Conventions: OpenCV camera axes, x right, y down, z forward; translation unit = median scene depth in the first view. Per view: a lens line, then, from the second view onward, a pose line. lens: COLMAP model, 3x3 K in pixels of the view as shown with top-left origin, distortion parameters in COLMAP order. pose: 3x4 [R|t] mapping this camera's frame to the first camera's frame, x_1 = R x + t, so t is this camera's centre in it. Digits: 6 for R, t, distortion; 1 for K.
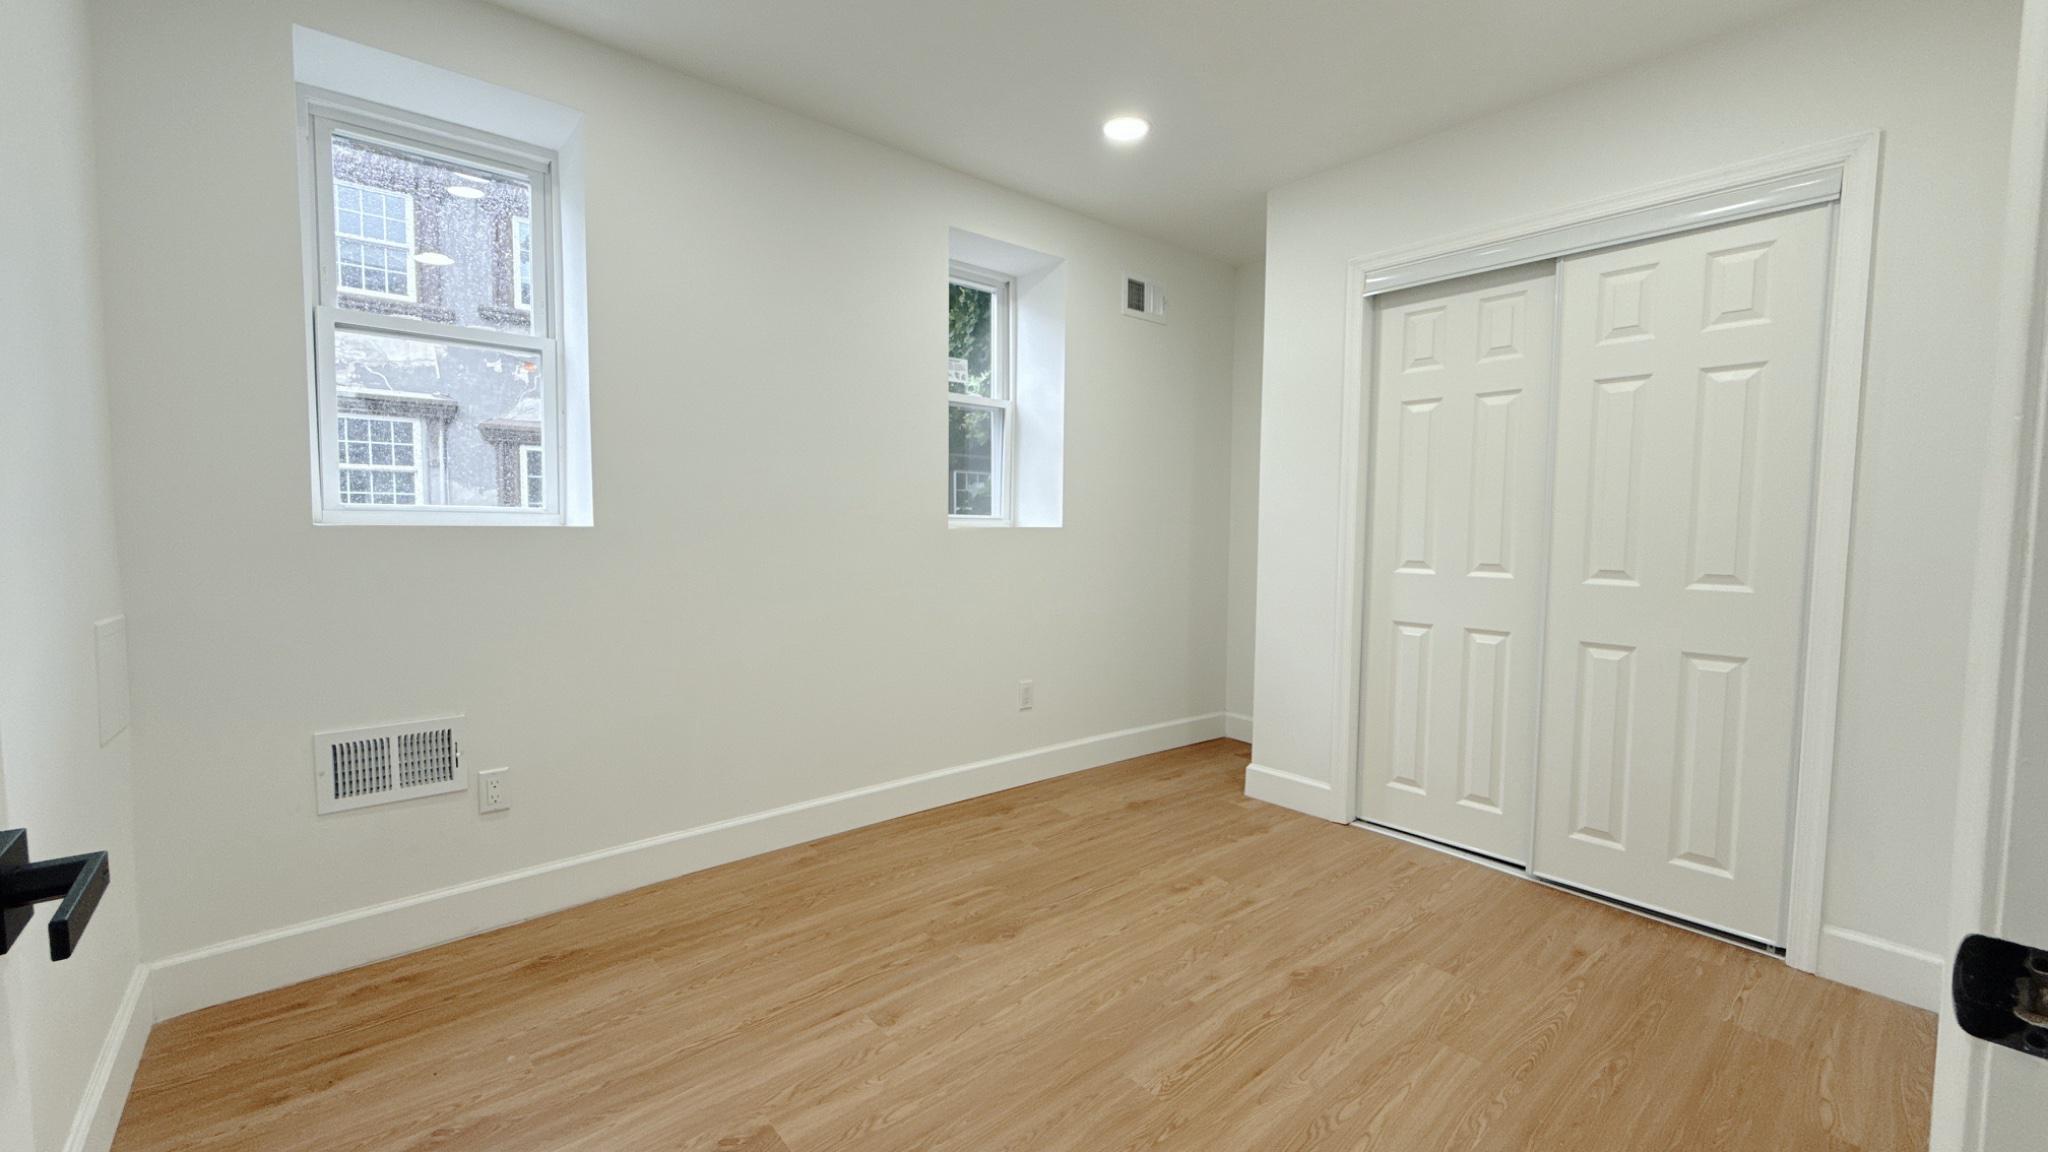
lens RADIAL K [[814.7, 0, 1024.3], [0, 814.7, 574.6], [0, 0, 1]] dist [0.002632, 0.000652]
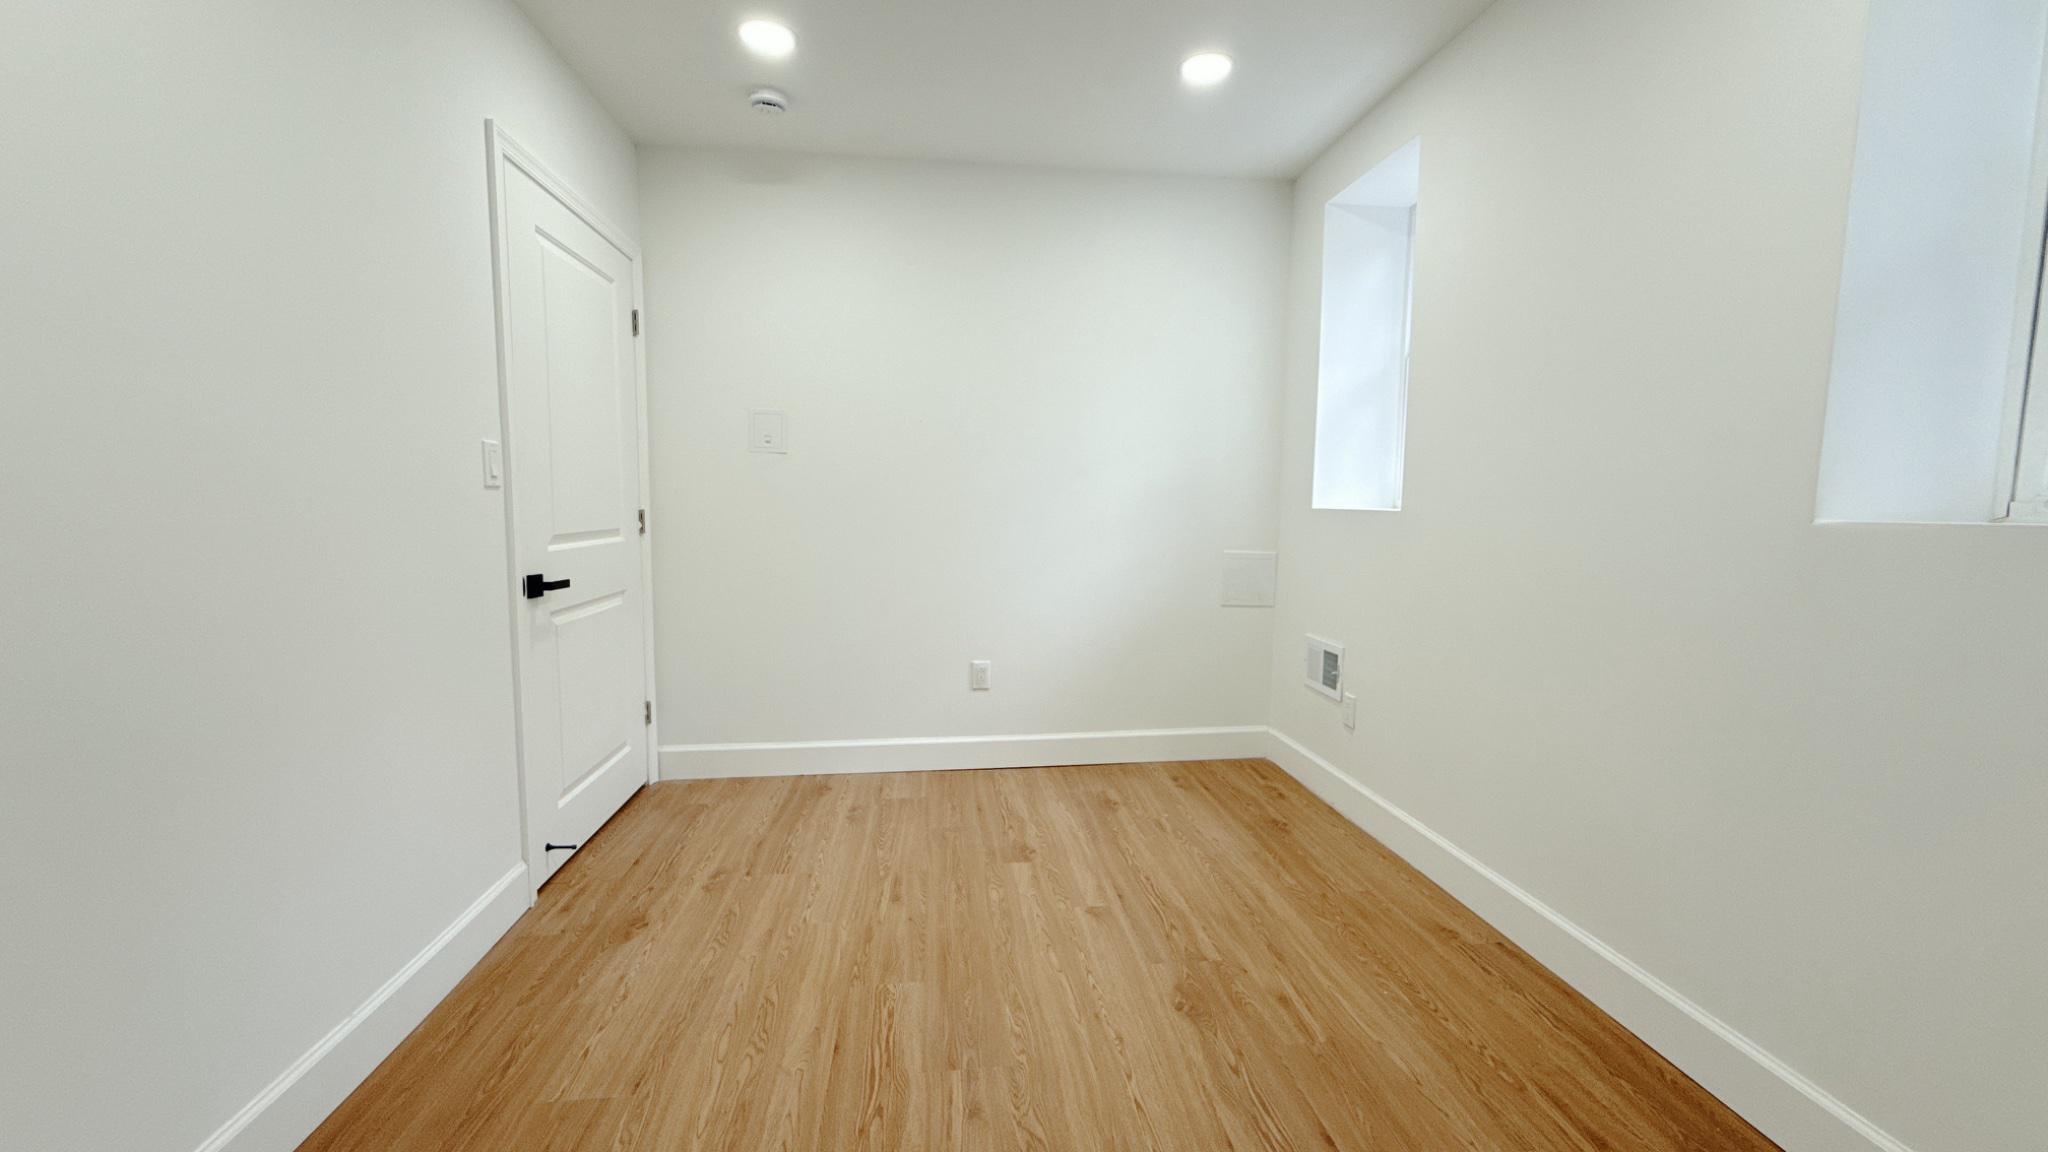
lens RADIAL K [[814.7, 0, 1024.3], [0, 814.7, 574.6], [0, 0, 1]] dist [0.002632, 0.000652]
pose [[-0.561157, 0.059530, -0.825566, 0.841576], [-0.067688, 0.990769, 0.117452, -0.084676], [0.824937, 0.121790, -0.551948, 1.484959]]
